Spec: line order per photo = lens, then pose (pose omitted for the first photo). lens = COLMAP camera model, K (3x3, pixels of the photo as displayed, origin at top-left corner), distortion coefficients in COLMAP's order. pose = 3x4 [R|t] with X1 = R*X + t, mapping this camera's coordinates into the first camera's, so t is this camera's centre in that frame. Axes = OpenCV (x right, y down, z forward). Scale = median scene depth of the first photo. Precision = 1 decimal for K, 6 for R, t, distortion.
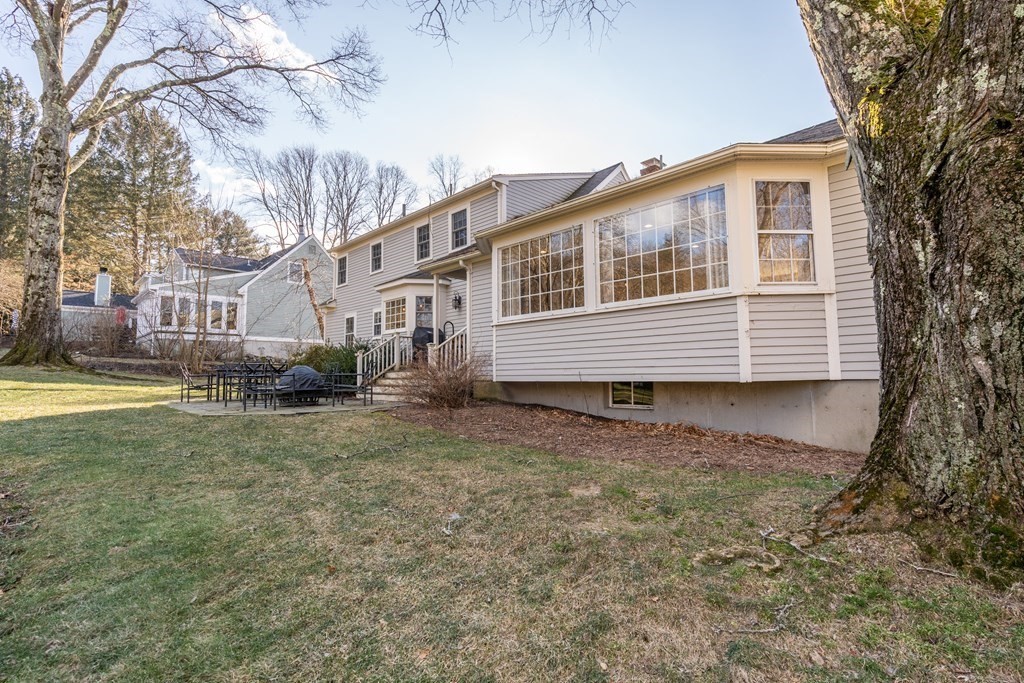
lens RADIAL K [[472.5, 0, 515.4], [0, 472.5, 341.0], [0, 0, 1]] dist [-0.005423, -0.000380]
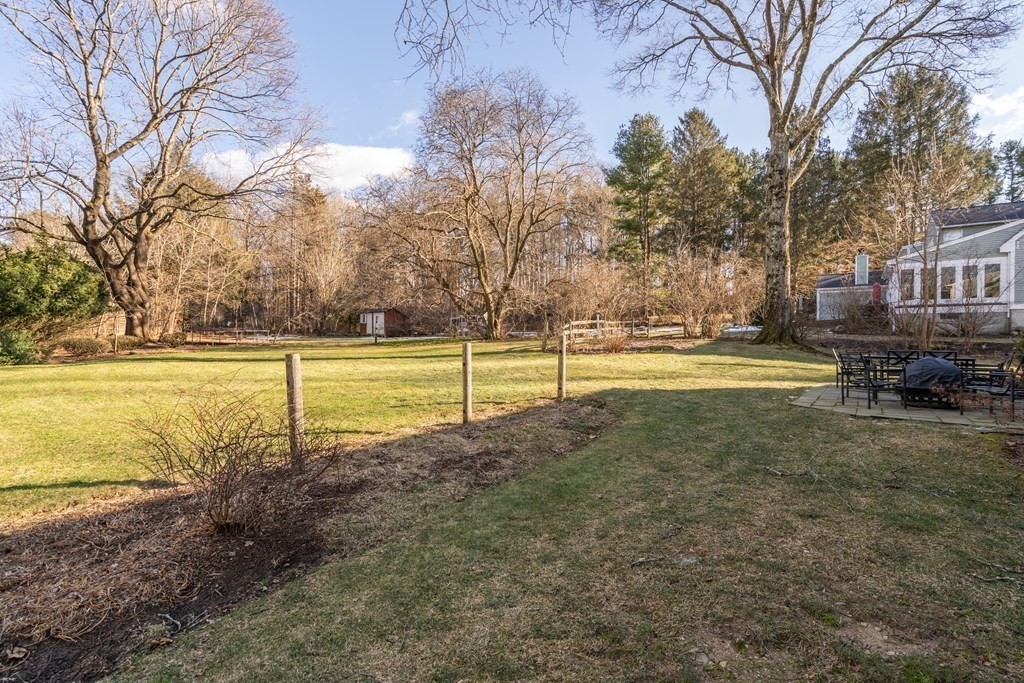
lens RADIAL K [[472.5, 0, 519.5], [0, 472.5, 342.3], [0, 0, 1]] dist [-0.005423, -0.000380]
pose [[0.141966, 0.012767, -0.989789, 0.159339], [0.058797, 0.998043, 0.021307, -0.021288], [0.988124, -0.061221, 0.140937, 0.119778]]
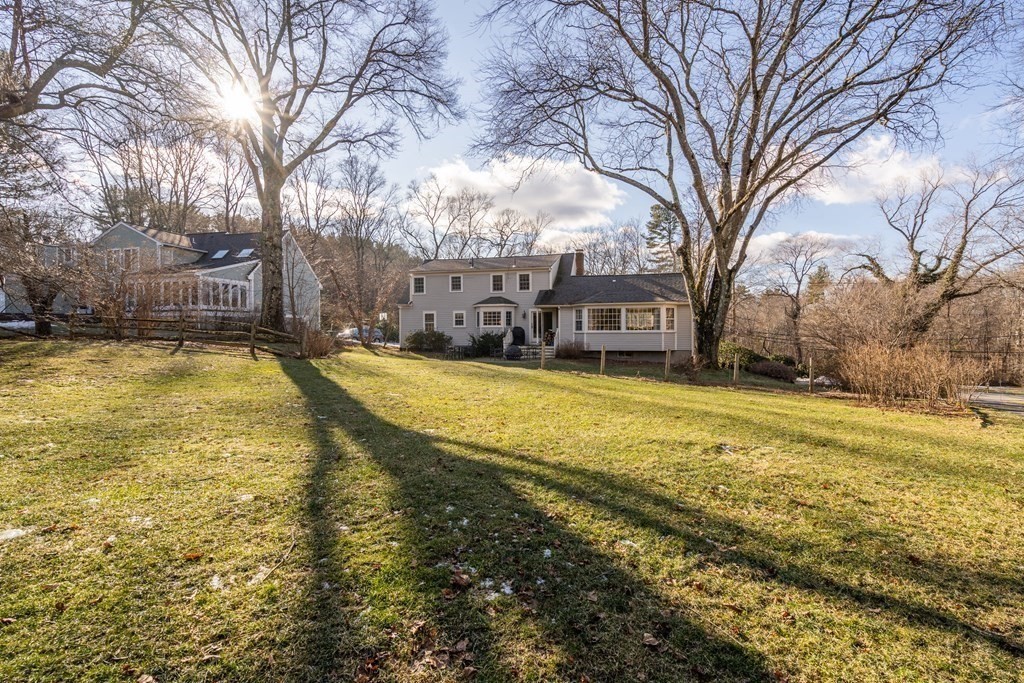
lens RADIAL K [[472.5, 0, 515.2], [0, 472.5, 338.1], [0, 0, 1]] dist [-0.005423, -0.000380]
pose [[0.847363, -0.003547, 0.531002, -1.153484], [-0.041011, 0.996554, 0.072101, -0.112334], [-0.529427, -0.082873, 0.844298, -0.779204]]
